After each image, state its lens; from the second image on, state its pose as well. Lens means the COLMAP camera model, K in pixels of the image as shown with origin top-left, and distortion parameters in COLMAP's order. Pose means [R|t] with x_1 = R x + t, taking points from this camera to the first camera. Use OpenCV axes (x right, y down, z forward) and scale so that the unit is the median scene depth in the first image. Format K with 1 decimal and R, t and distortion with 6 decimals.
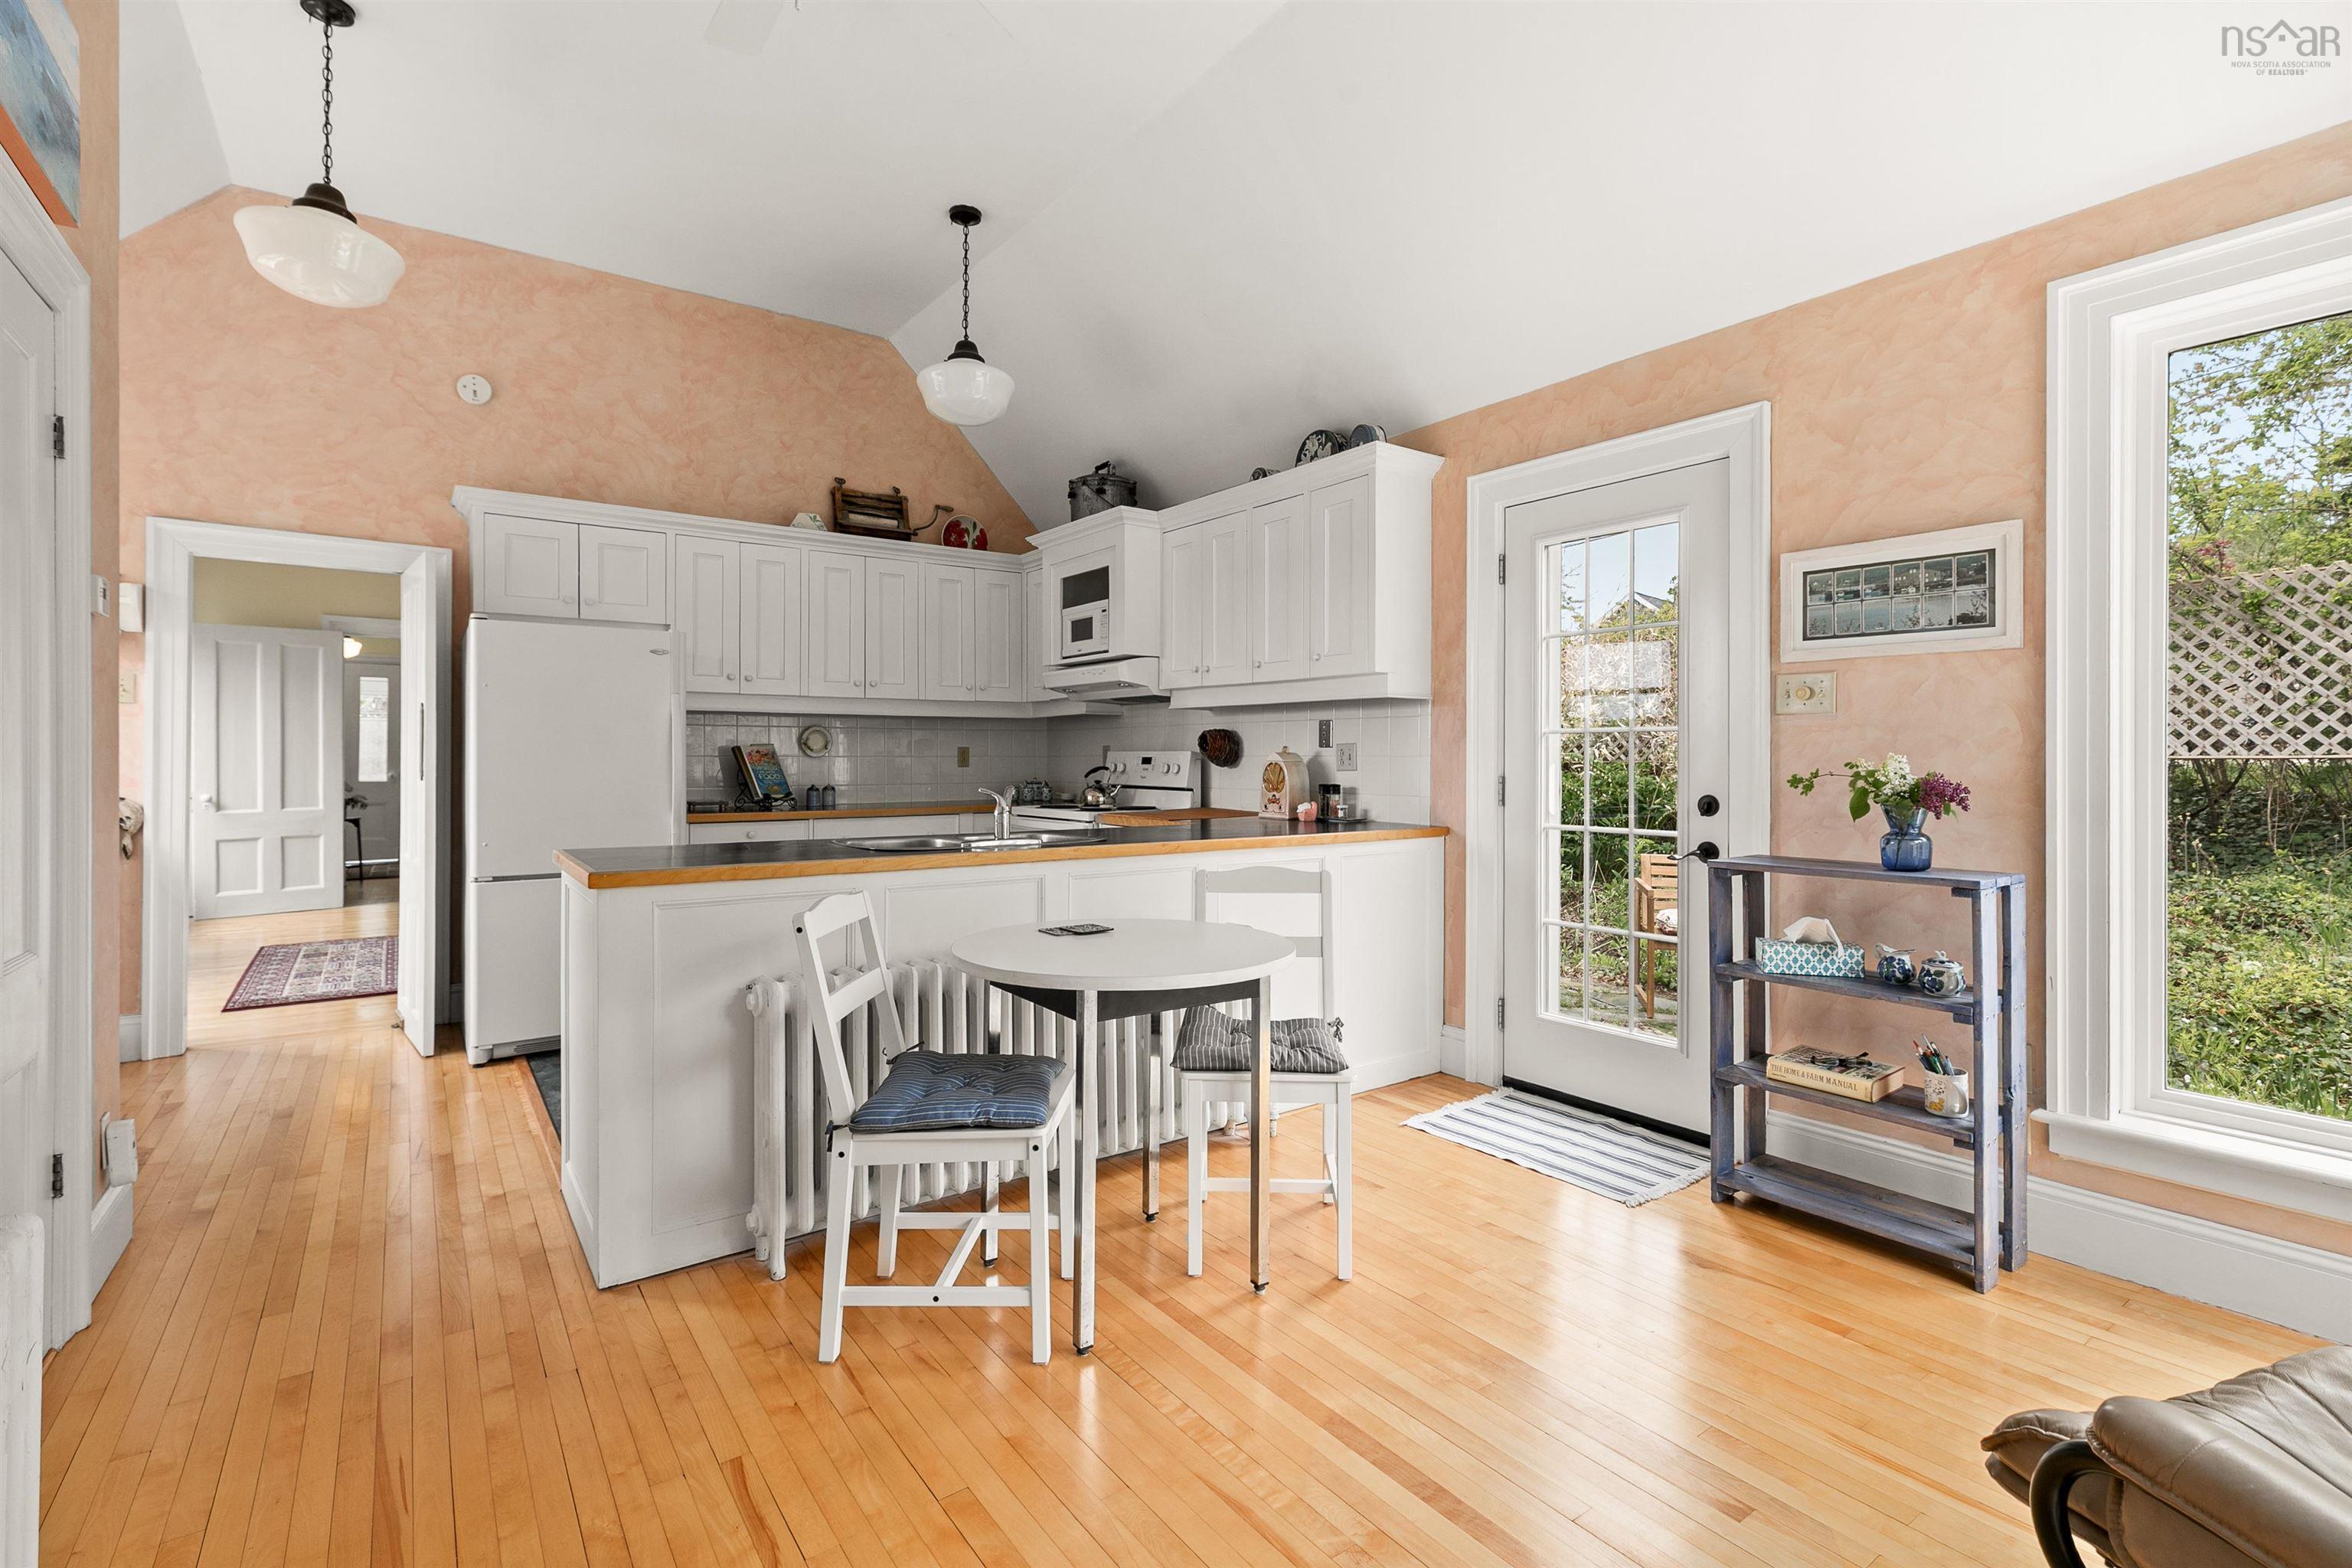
lens RADIAL K [[1060.4, 0, 1190.8], [0, 1060.4, 769.5], [0, 0, 1]] dist [-0.000463, -0.000189]
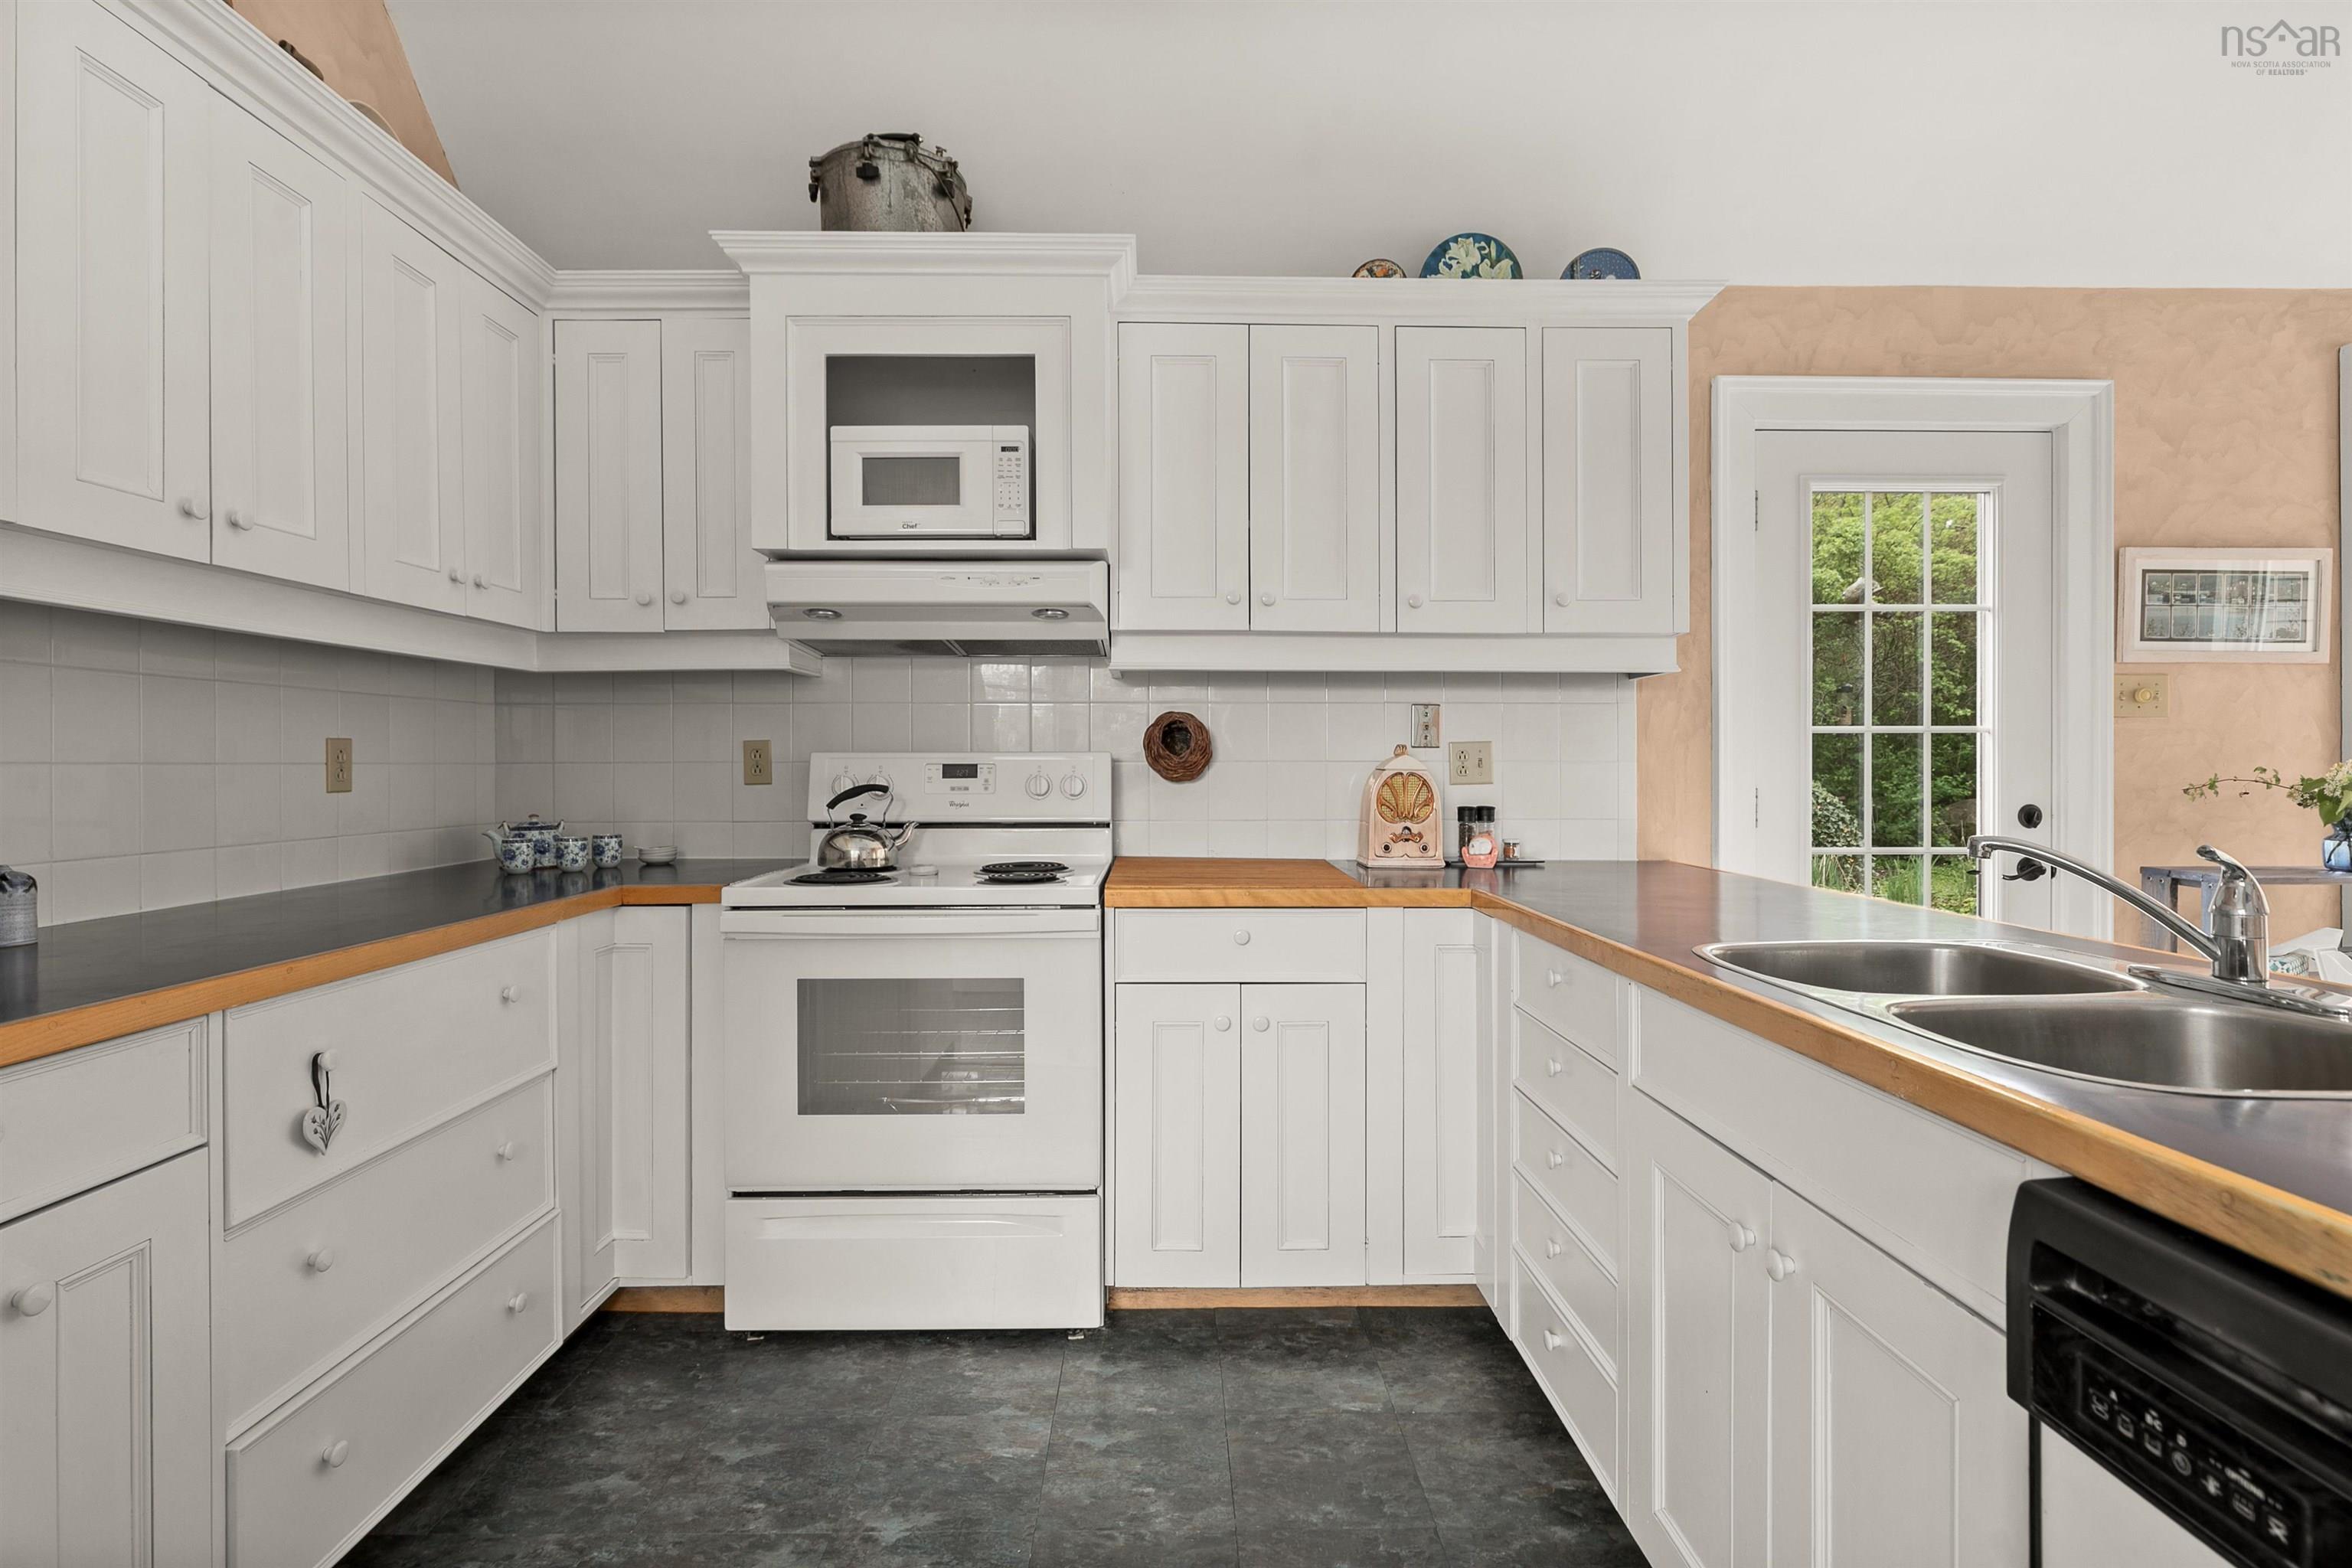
lens RADIAL K [[1115.6, 0, 1173.0], [0, 1115.6, 772.4], [0, 0, 1]] dist [-0.006537, 0.000456]
pose [[0.580987, -0.011971, 0.813824, -0.702073], [0.010467, 0.999919, 0.007237, -0.017451], [-0.813845, 0.004314, 0.581066, 1.053167]]
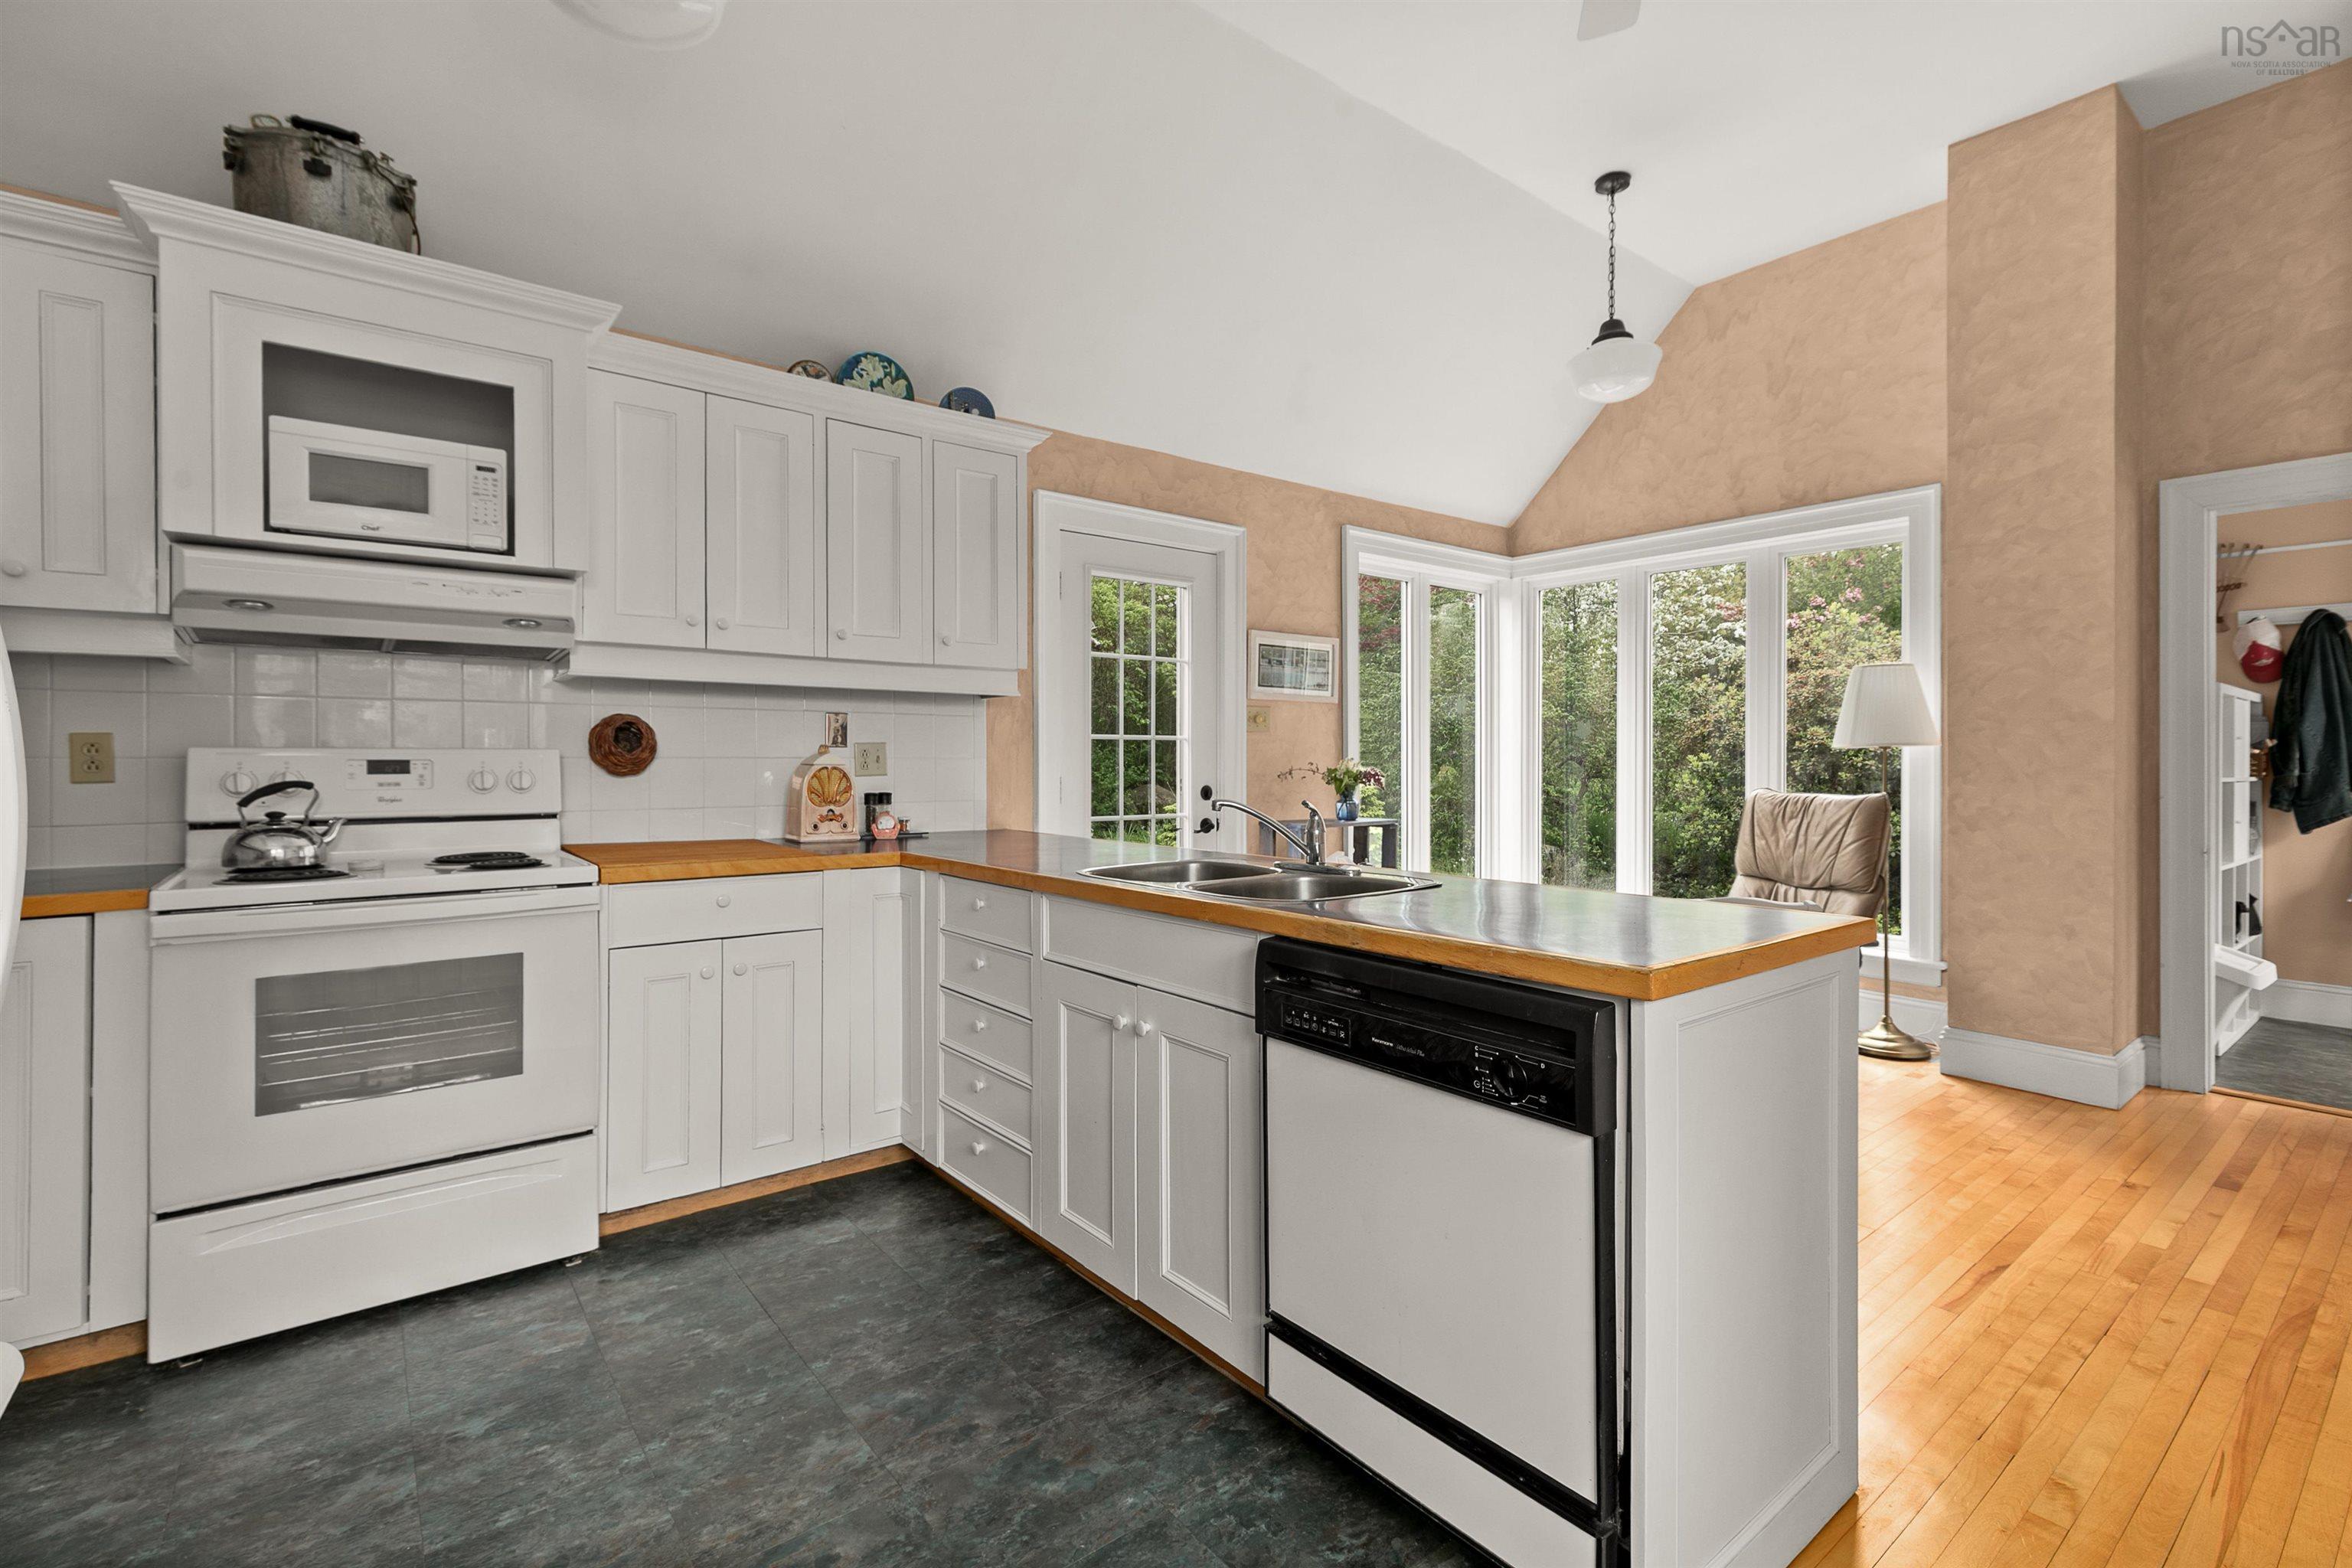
lens RADIAL K [[1060.4, 0, 1167.4], [0, 1060.4, 761.6], [0, 0, 1]] dist [-0.000463, -0.000189]
pose [[-0.033940, -0.008743, 0.999386, -0.952293], [0.006864, 0.999936, 0.008981, -0.021544], [-0.999400, 0.007165, -0.033877, 1.111591]]
